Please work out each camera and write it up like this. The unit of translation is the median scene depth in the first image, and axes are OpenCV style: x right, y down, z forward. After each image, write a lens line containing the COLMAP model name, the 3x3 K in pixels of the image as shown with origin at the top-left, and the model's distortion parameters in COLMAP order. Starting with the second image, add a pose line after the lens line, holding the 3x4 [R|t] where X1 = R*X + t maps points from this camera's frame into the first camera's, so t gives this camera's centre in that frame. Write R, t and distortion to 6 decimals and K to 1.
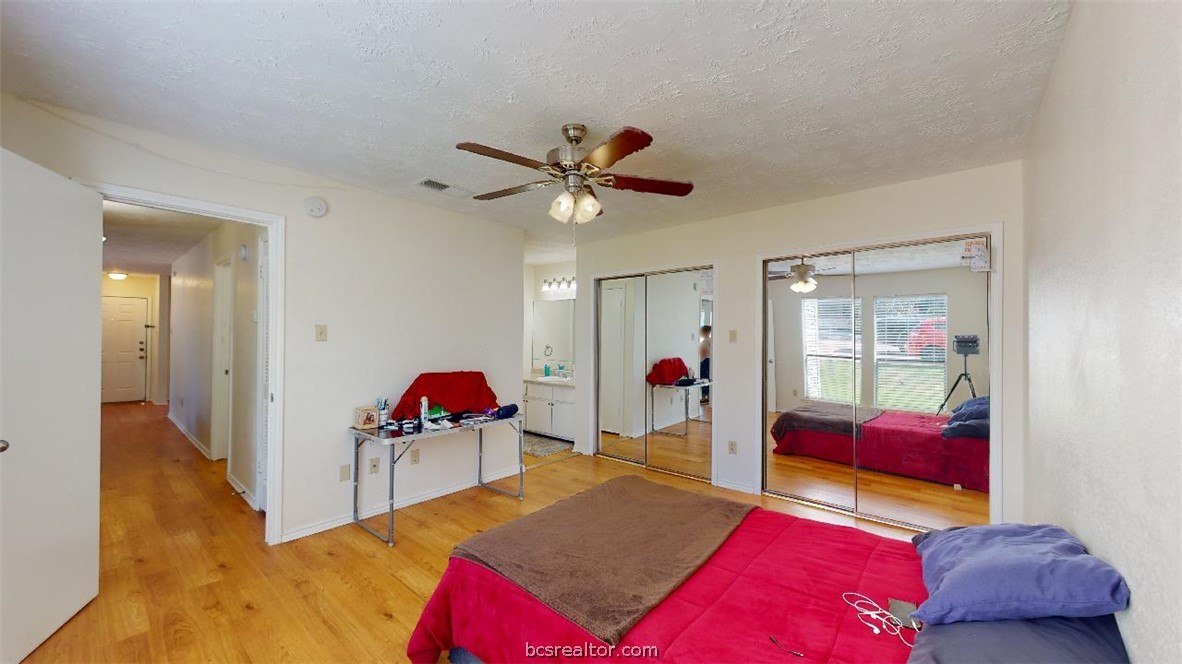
lens RADIAL K [[434.8, 0, 590.4], [0, 434.8, 333.5], [0, 0, 1]] dist [0.000063, 0.000114]
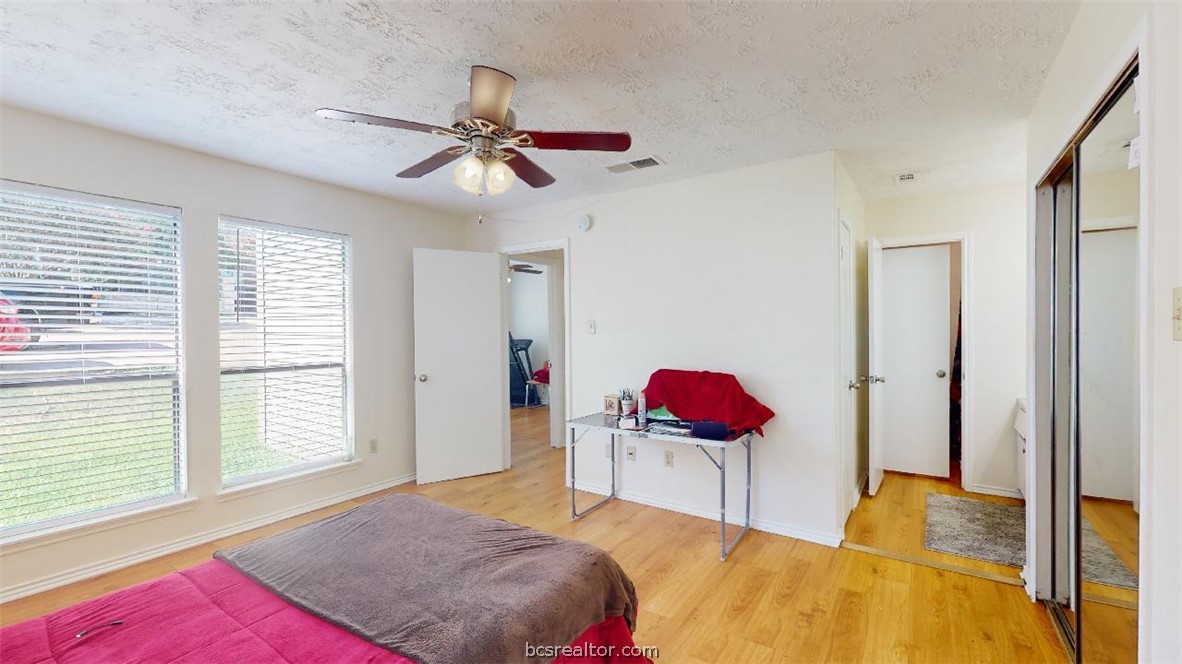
lens RADIAL K [[489.7, 0, 591.0], [0, 489.7, 332.0], [0, 0, 1]] dist [-0.000081, -0.000091]
pose [[0.118756, -0.003158, -0.992918, 0.643796], [0.012864, 0.999916, -0.001642, 0.015367], [0.992840, -0.012577, 0.118787, 0.757830]]
